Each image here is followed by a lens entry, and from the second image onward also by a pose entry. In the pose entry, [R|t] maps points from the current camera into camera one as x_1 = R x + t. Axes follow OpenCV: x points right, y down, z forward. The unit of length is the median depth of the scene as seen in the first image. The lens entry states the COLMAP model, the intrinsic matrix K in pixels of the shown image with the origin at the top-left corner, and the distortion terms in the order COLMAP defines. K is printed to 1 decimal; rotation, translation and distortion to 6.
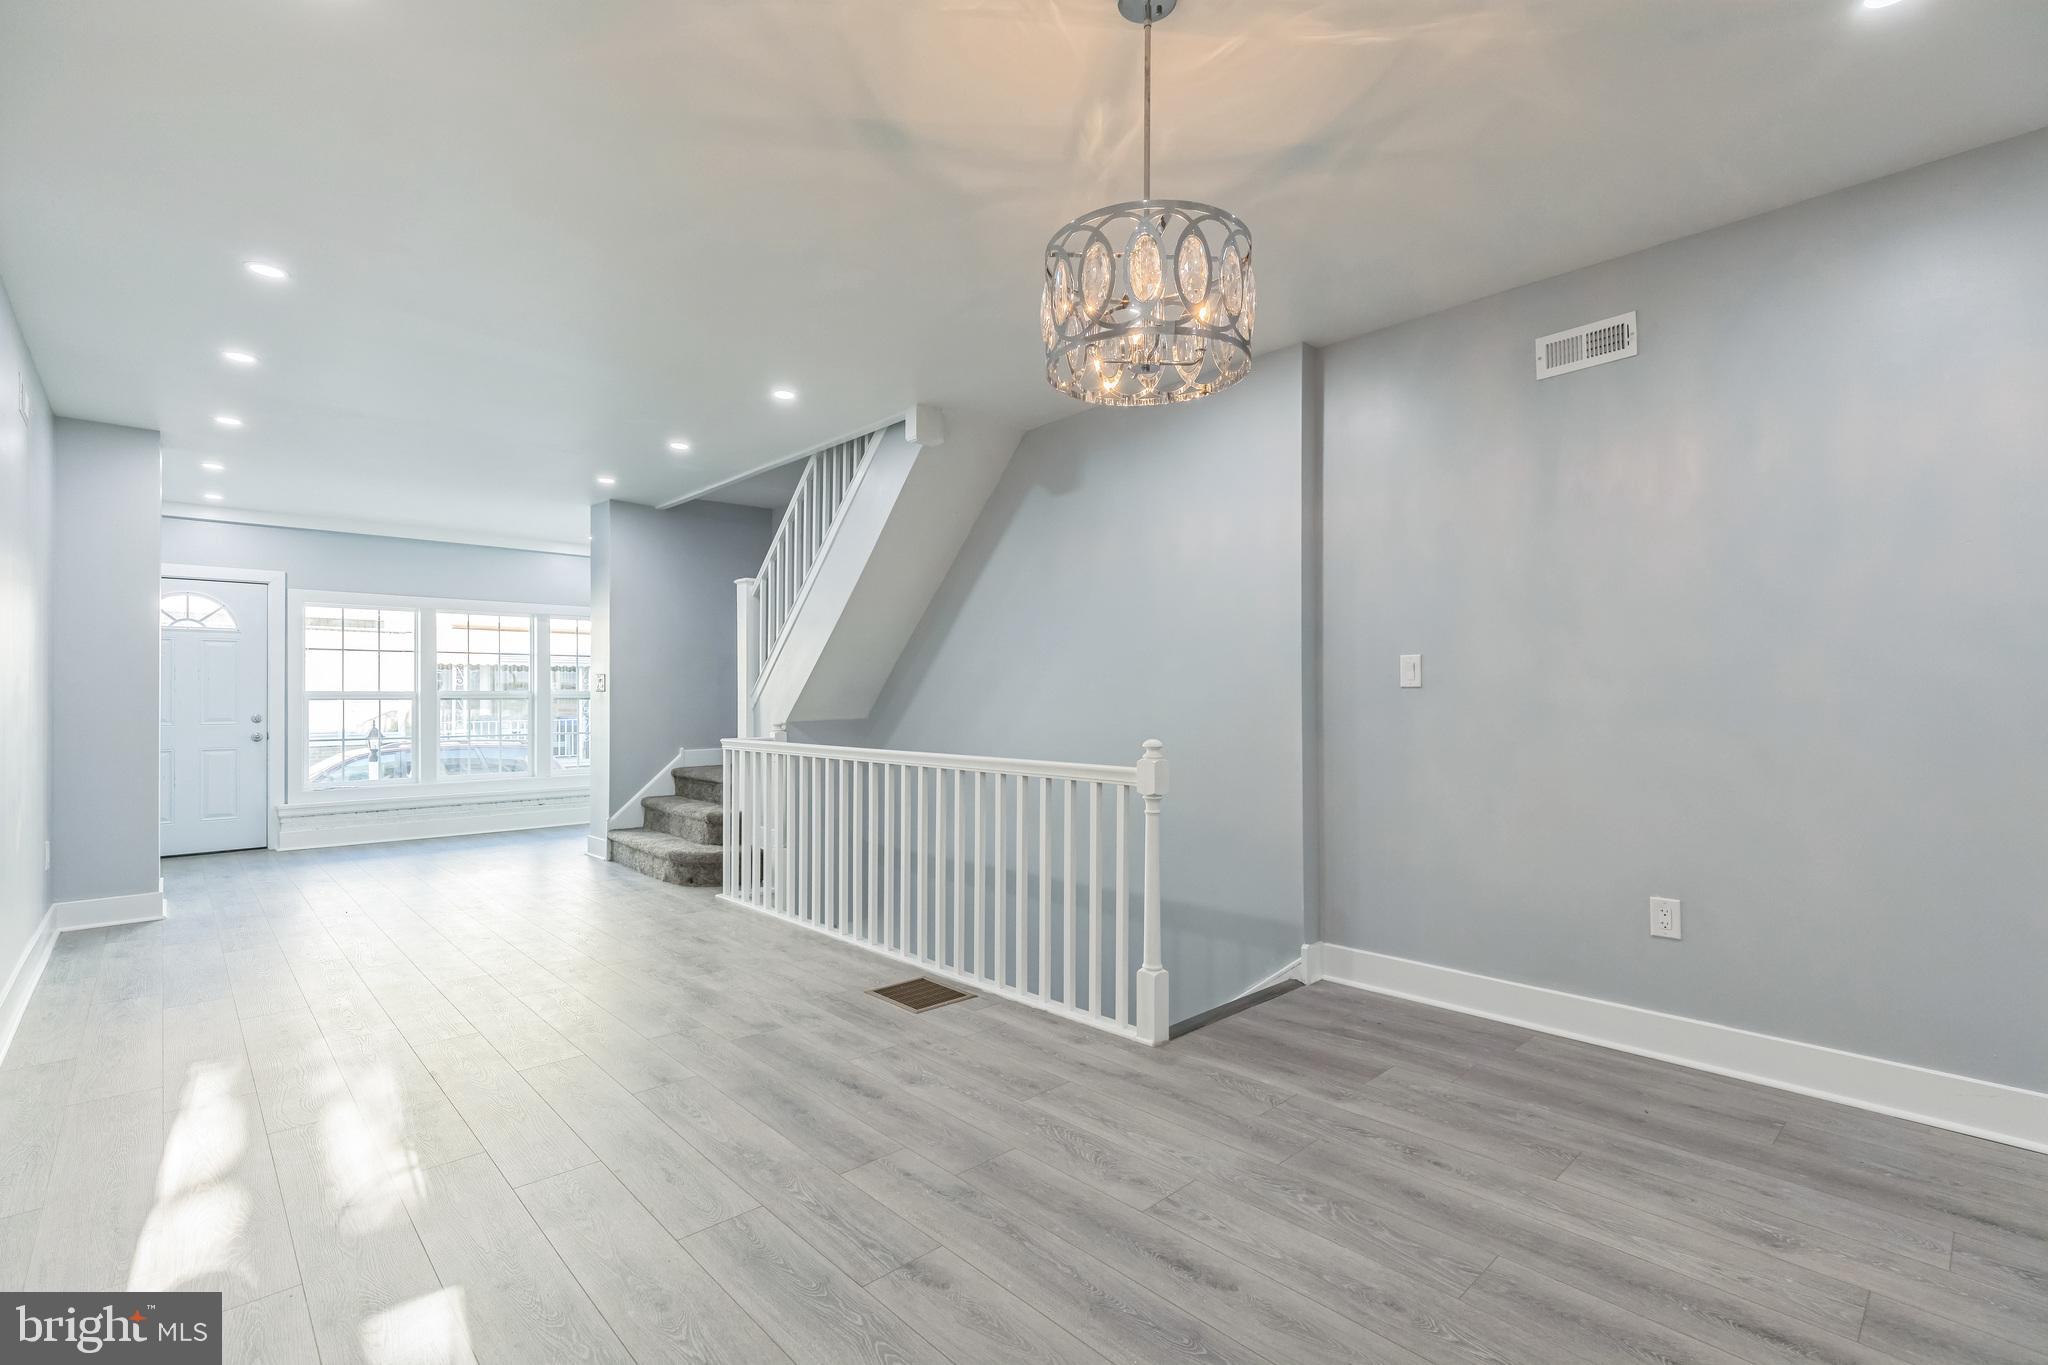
lens RADIAL K [[930.9, 0, 1030.1], [0, 930.9, 692.8], [0, 0, 1]] dist [0.011188, -0.000935]
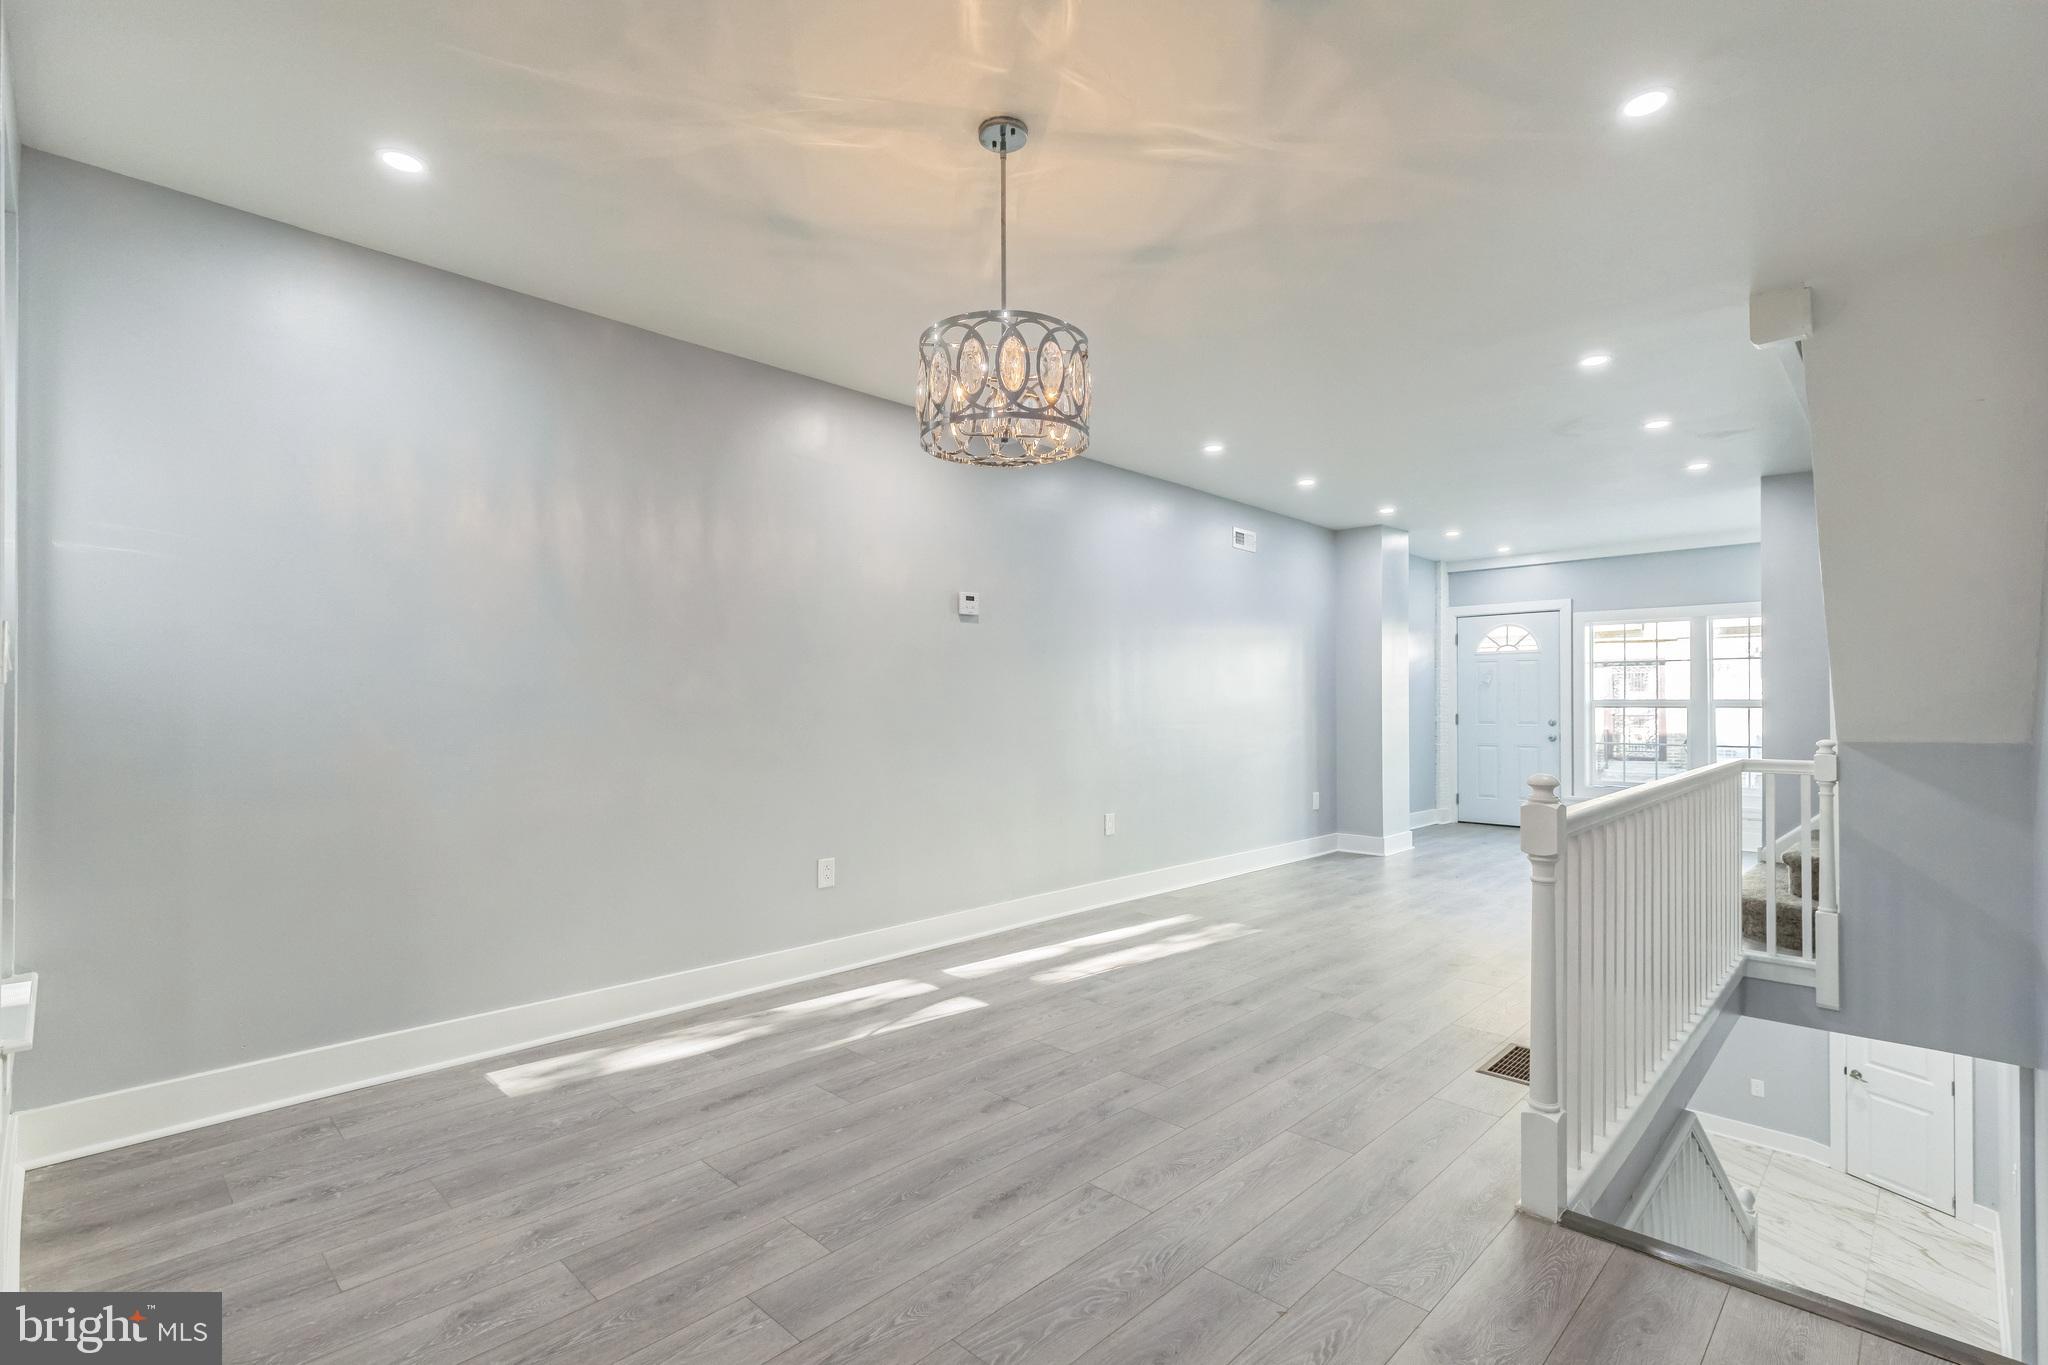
lens RADIAL K [[930.9, 0, 1018.1], [0, 930.9, 703.6], [0, 0, 1]] dist [0.011188, -0.000935]
pose [[0.040091, 0.001481, -0.999195, 0.381918], [0.004511, 0.999988, 0.001663, -0.002529], [0.999186, -0.004574, 0.040084, 0.276954]]
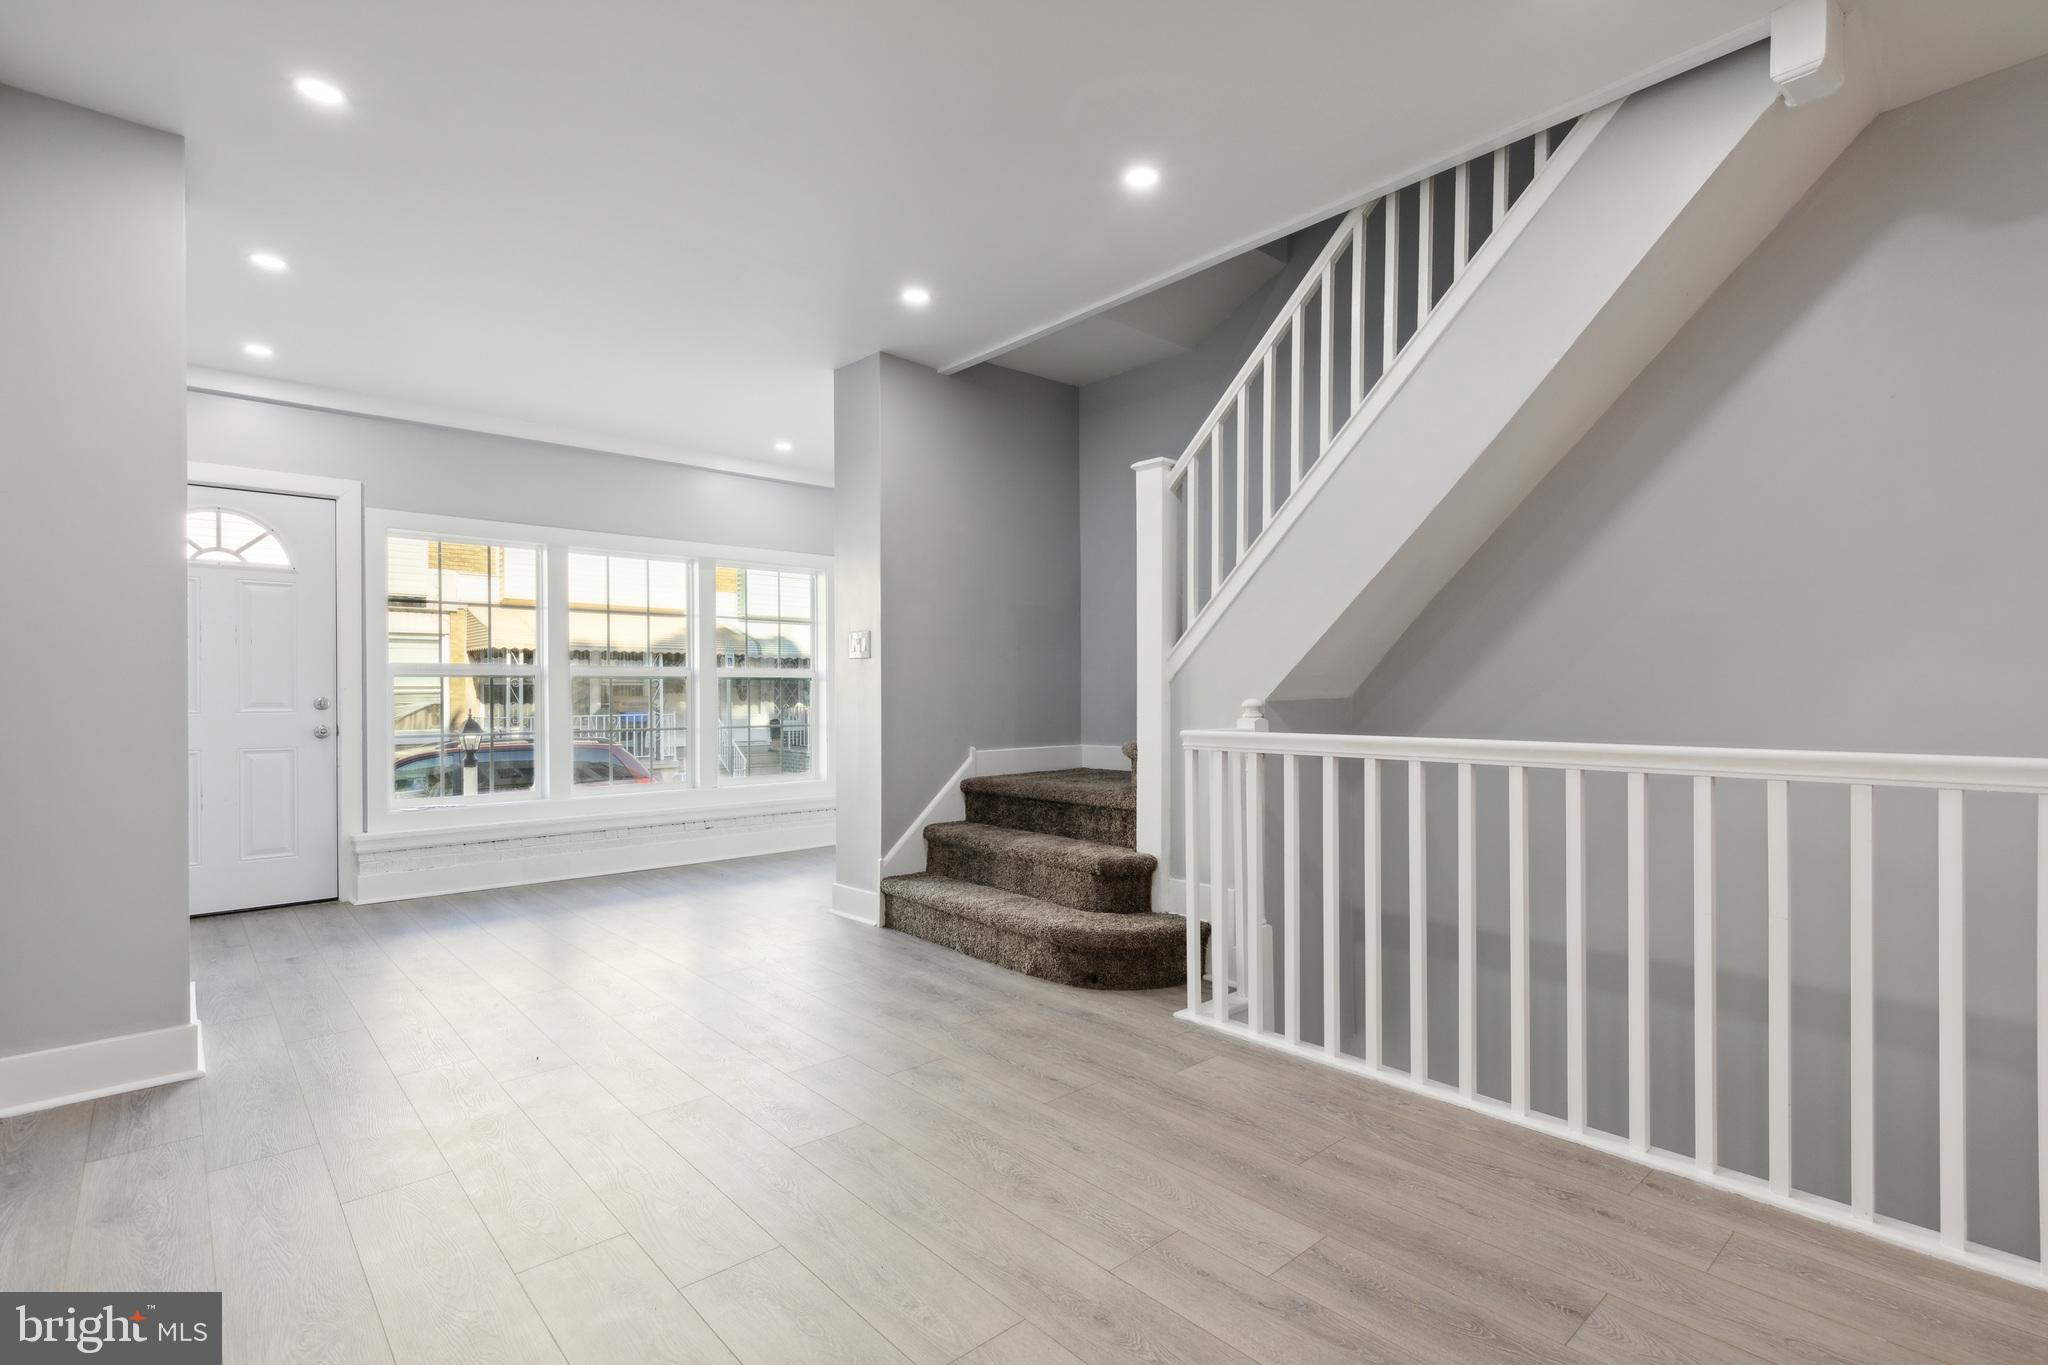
lens RADIAL K [[930.9, 0, 1009.1], [0, 930.9, 691.5], [0, 0, 1]] dist [0.011188, -0.000935]
pose [[0.999921, -0.004474, -0.011718, -0.357880], [0.004548, 0.999970, 0.006257, 0.017829], [0.011689, -0.006310, 0.999912, 0.372942]]
